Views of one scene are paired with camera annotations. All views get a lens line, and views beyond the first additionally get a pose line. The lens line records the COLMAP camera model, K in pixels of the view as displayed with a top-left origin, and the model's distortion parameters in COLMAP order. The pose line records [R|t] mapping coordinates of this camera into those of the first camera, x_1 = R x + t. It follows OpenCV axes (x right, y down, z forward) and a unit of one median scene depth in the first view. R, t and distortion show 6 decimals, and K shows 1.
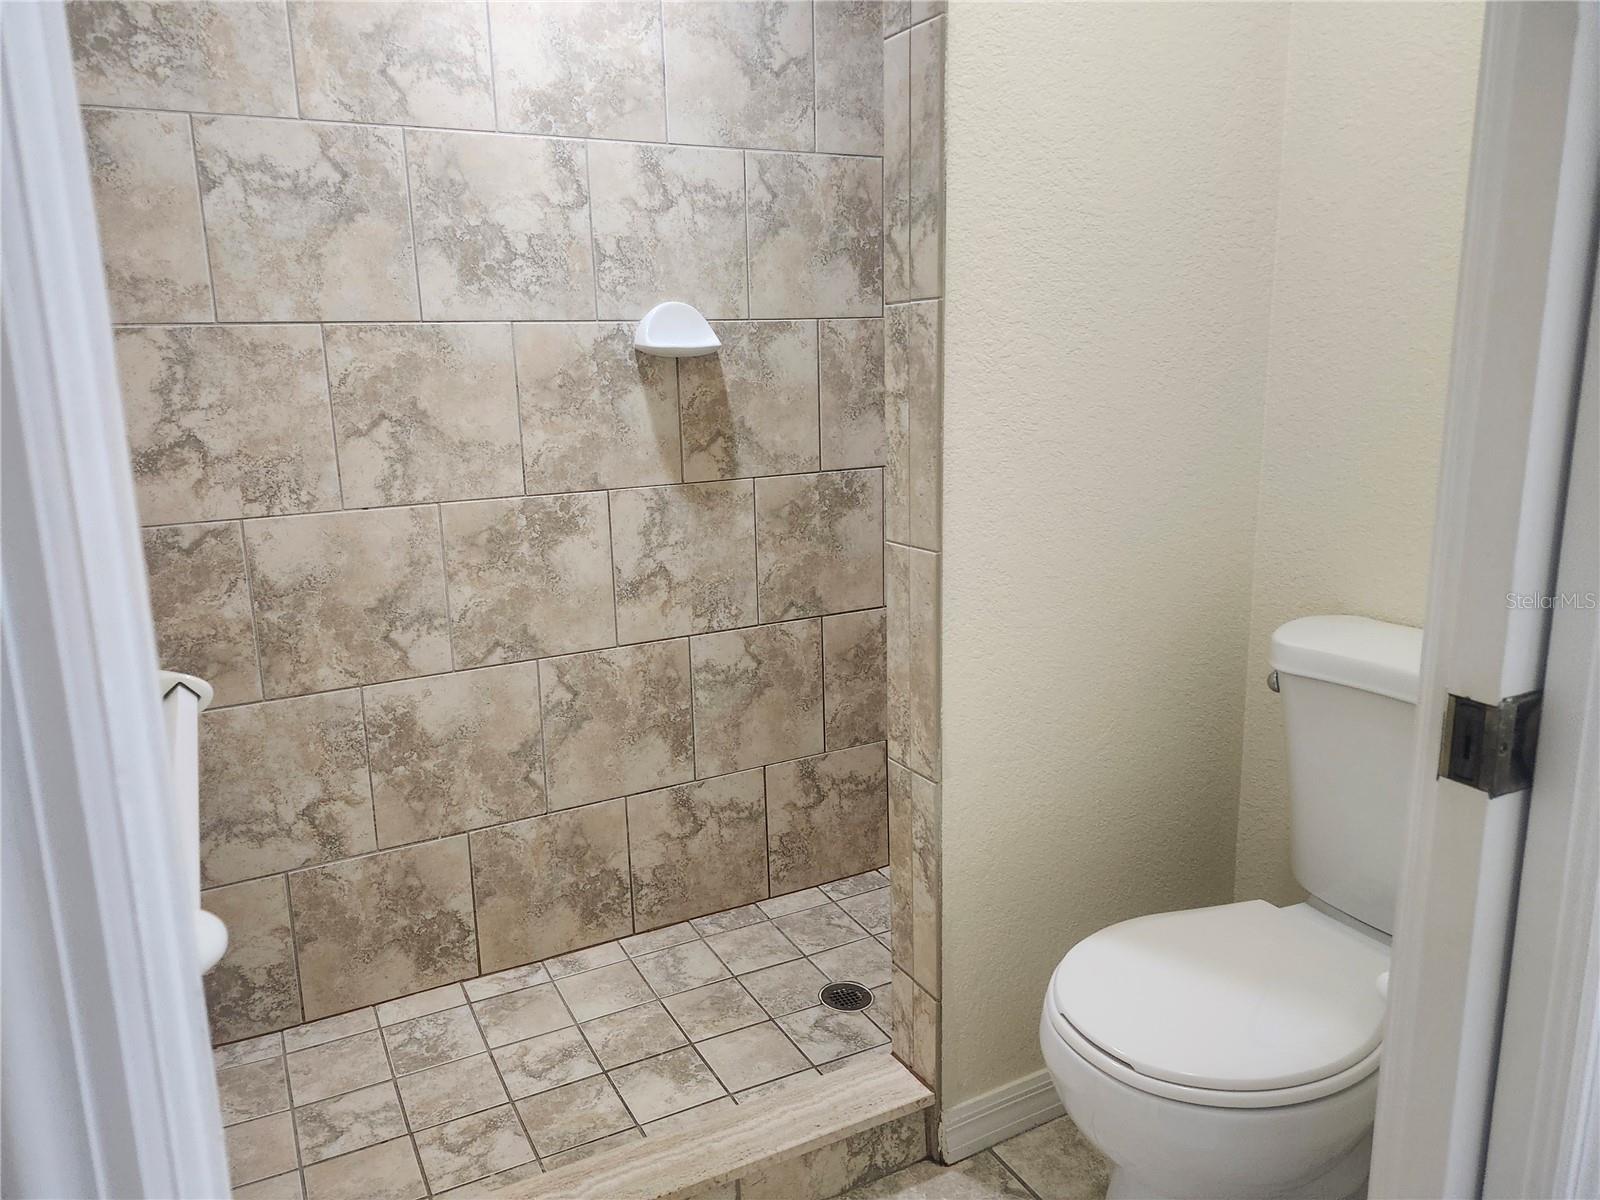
lens RADIAL K [[1149.4, 0, 800.0], [0, 1149.4, 600.0], [0, 0, 1]] dist [0.063437, -0.001835]
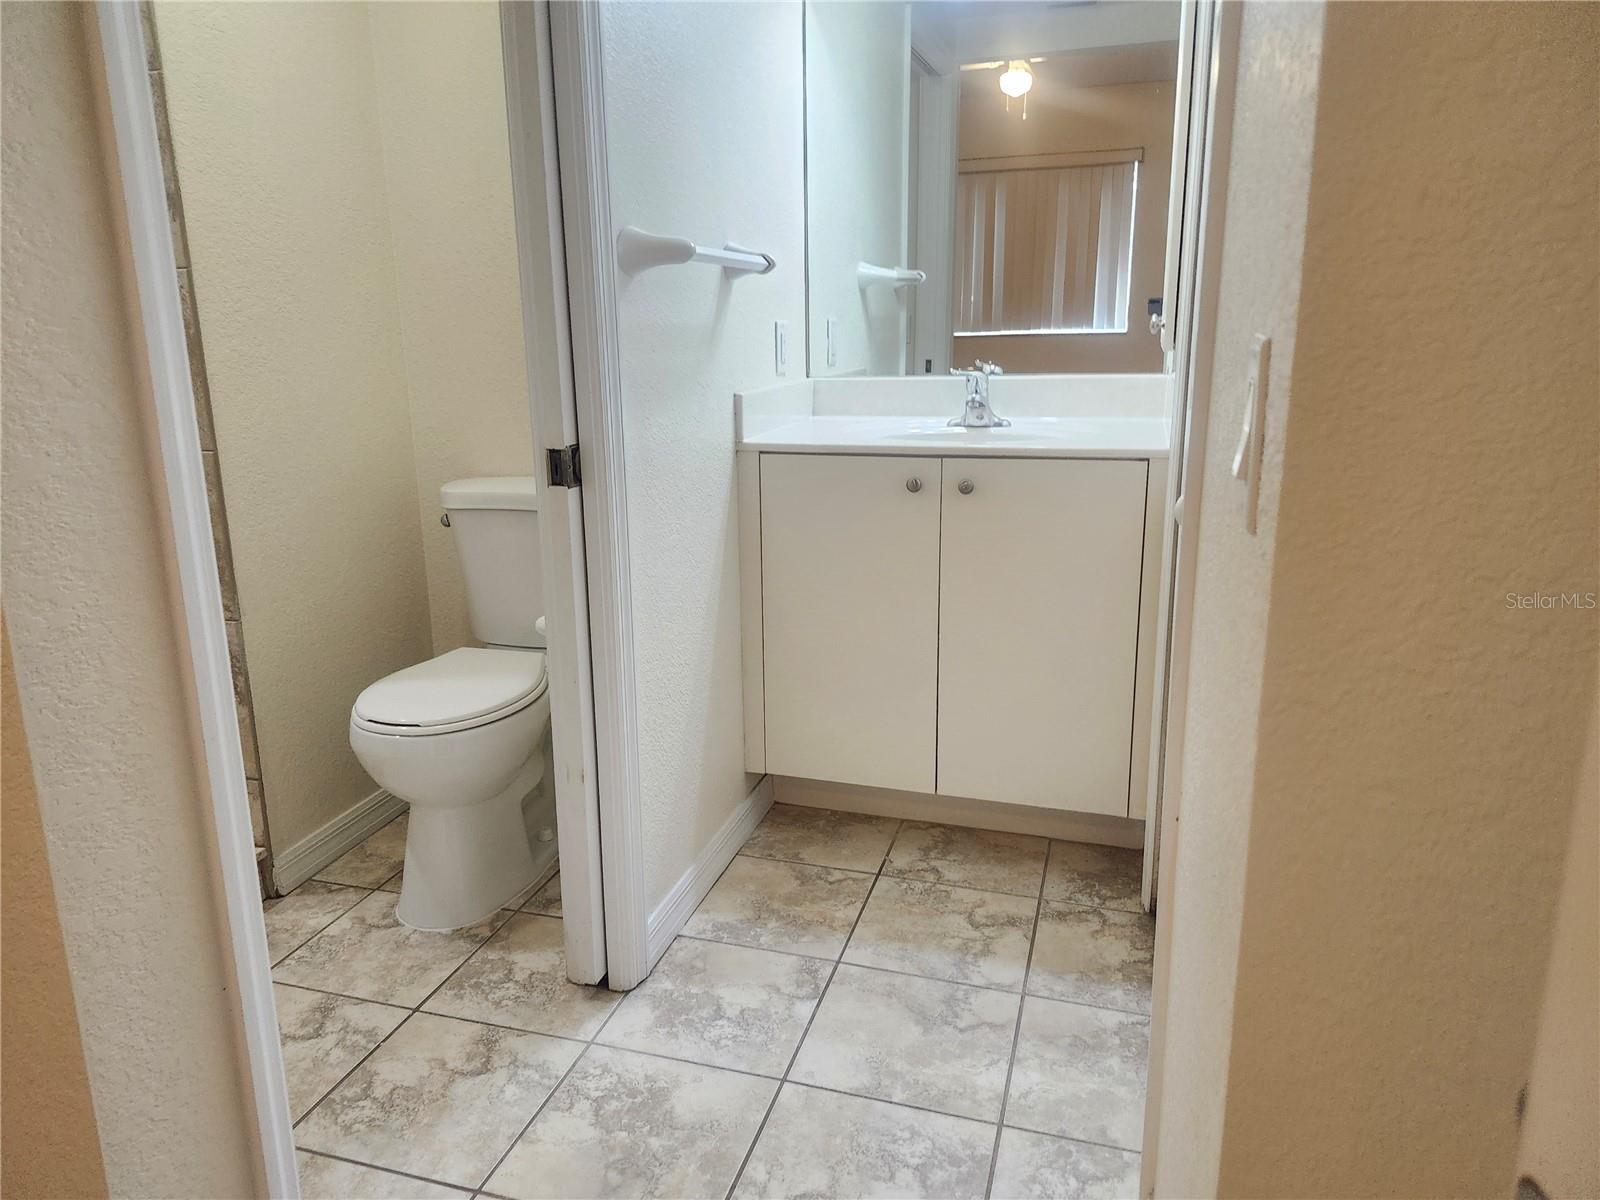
lens RADIAL K [[1096.2, 0, 779.2], [0, 1096.2, 594.9], [0, 0, 1]] dist [0.079191, -0.090831]
pose [[0.725021, -0.168119, 0.667892, -0.624522], [0.156586, 0.984591, 0.077858, 0.270189], [-0.670690, 0.048134, 0.740174, -0.921089]]
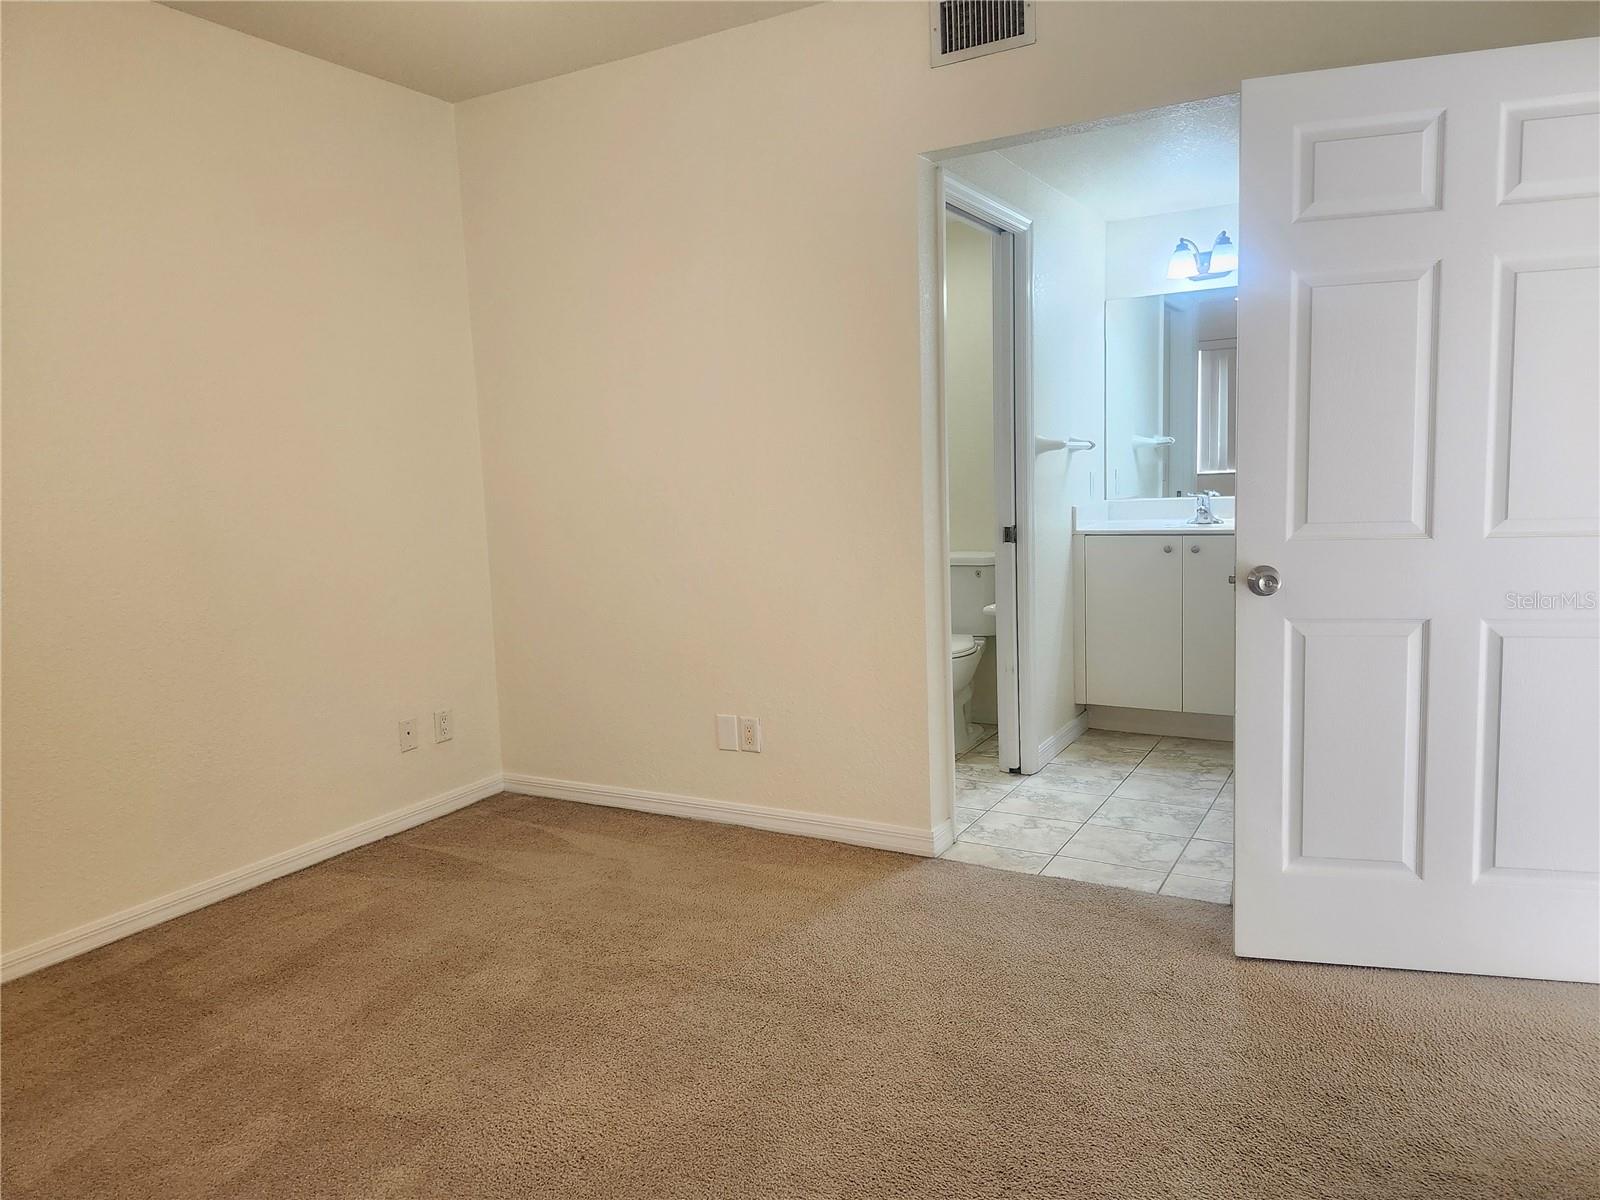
lens RADIAL K [[1096.2, 0, 779.2], [0, 1096.2, 594.9], [0, 0, 1]] dist [0.079191, -0.090831]
pose [[0.857758, -0.080842, 0.507658, -3.055145], [0.139827, 0.987013, -0.079079, 0.668416], [-0.494672, 0.138815, 0.857922, -2.930720]]
